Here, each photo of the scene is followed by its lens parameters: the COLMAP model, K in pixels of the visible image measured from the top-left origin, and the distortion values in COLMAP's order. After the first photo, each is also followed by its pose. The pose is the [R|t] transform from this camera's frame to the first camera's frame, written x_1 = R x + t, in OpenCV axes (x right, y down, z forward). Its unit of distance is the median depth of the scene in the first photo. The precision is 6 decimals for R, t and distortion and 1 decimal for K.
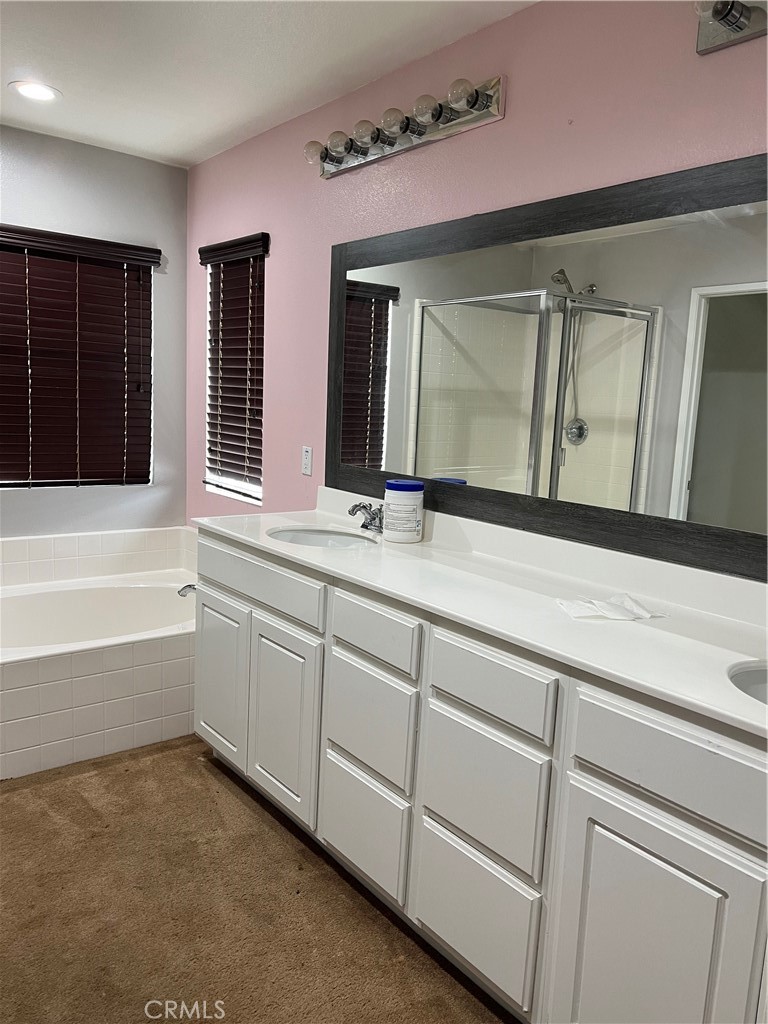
lens RADIAL K [[763.0, 0, 381.1], [0, 763.0, 513.0], [0, 0, 1]] dist [0.057563, -0.007408]
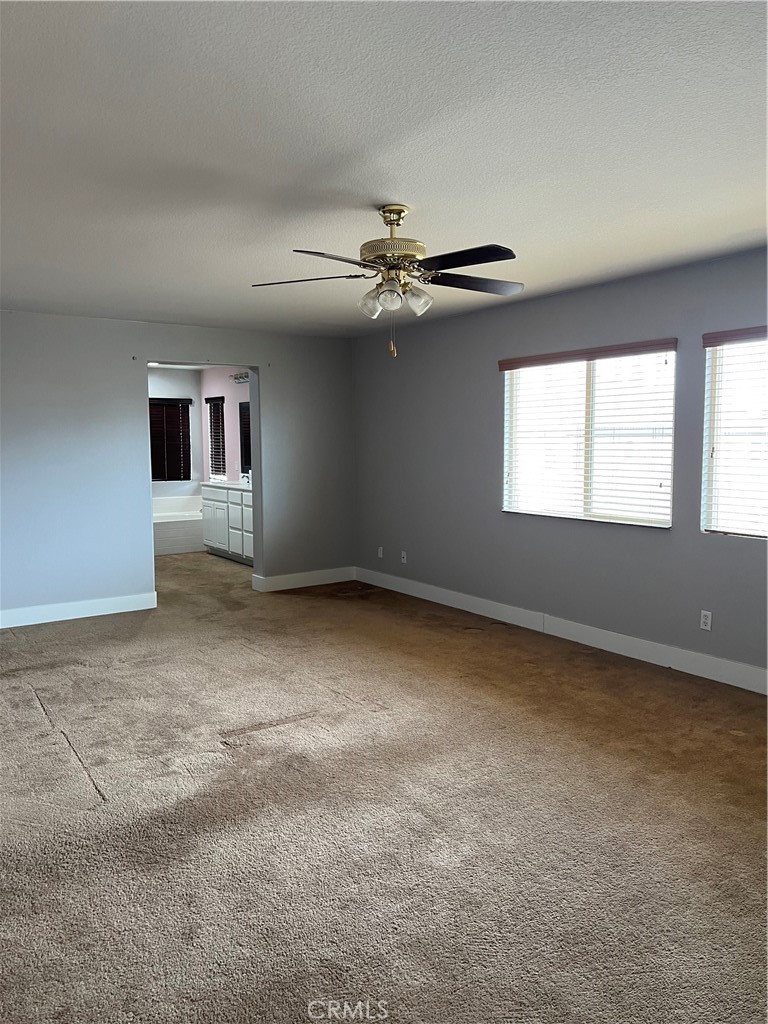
lens RADIAL K [[763.0, 0, 386.3], [0, 763.0, 510.2], [0, 0, 1]] dist [0.057563, -0.007408]
pose [[0.996176, -0.052482, -0.069844, 0.628808], [0.048453, 0.997129, -0.058193, 0.281847], [0.072697, 0.054586, 0.995859, -1.815933]]
